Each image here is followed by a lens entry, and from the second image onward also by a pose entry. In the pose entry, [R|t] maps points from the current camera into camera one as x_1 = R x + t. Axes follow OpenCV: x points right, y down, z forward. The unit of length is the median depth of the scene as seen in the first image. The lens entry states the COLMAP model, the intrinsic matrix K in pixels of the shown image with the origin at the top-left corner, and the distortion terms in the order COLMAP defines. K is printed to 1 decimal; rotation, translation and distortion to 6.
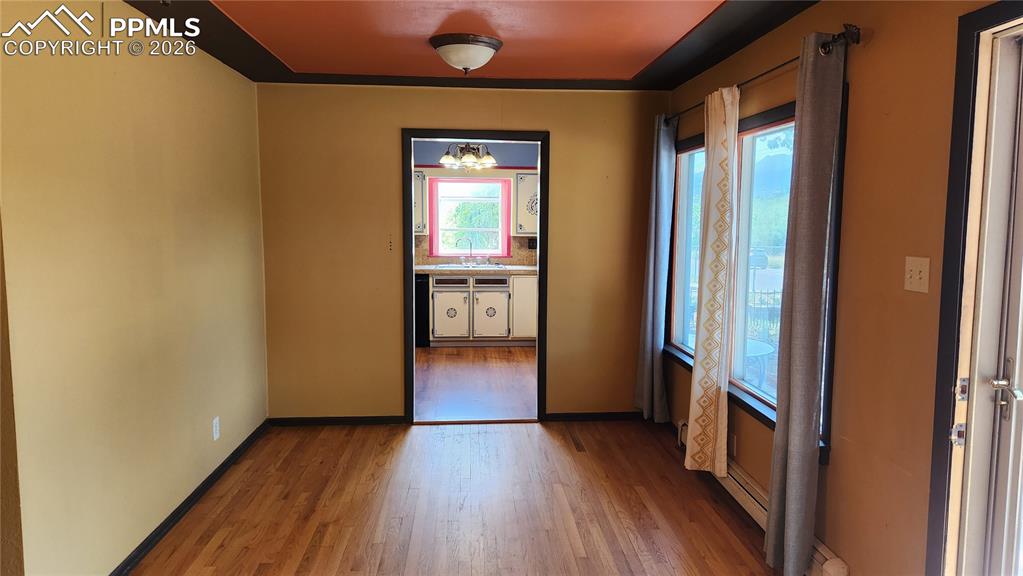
lens RADIAL K [[687.3, 0, 517.2], [0, 687.3, 287.4], [0, 0, 1]] dist [0.055340, -0.005168]
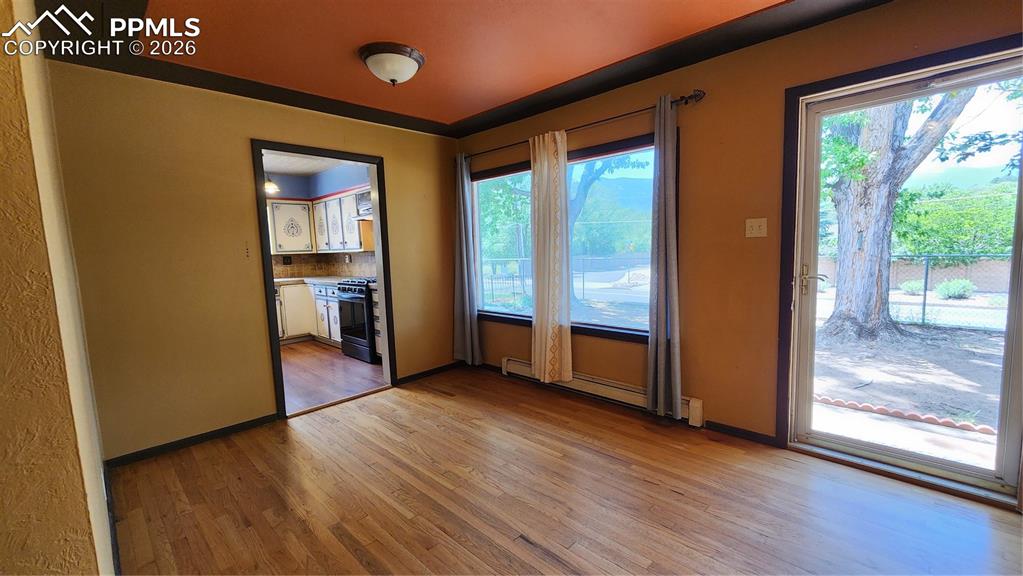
lens RADIAL K [[420.2, 0, 513.7], [0, 420.2, 288.2], [0, 0, 1]] dist [0.003325, -0.001633]
pose [[0.744708, -0.098933, 0.660017, -0.352352], [0.109303, 0.993678, 0.025620, 0.022463], [-0.658379, 0.053063, 0.750814, 0.309996]]
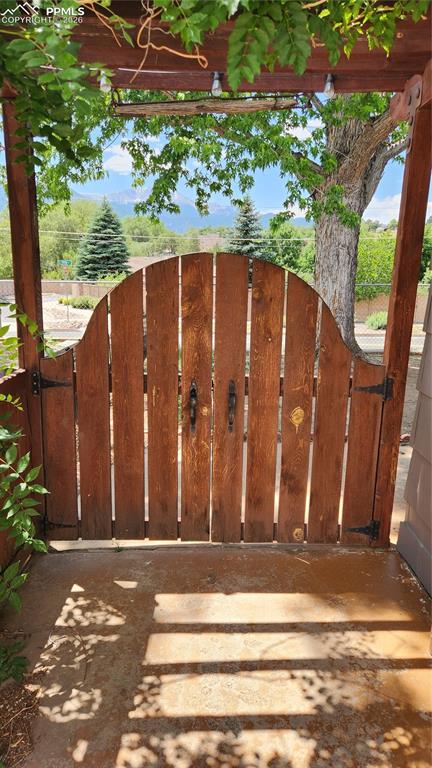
lens RADIAL K [[516.0, 0, 219.8], [0, 516.0, 387.5], [0, 0, 1]] dist [0.055340, -0.005168]
pose [[0.058159, -0.225888, 0.972416, -0.381633], [0.088789, 0.971375, 0.220336, -0.133013], [-0.994351, 0.073525, 0.076550, 2.296301]]
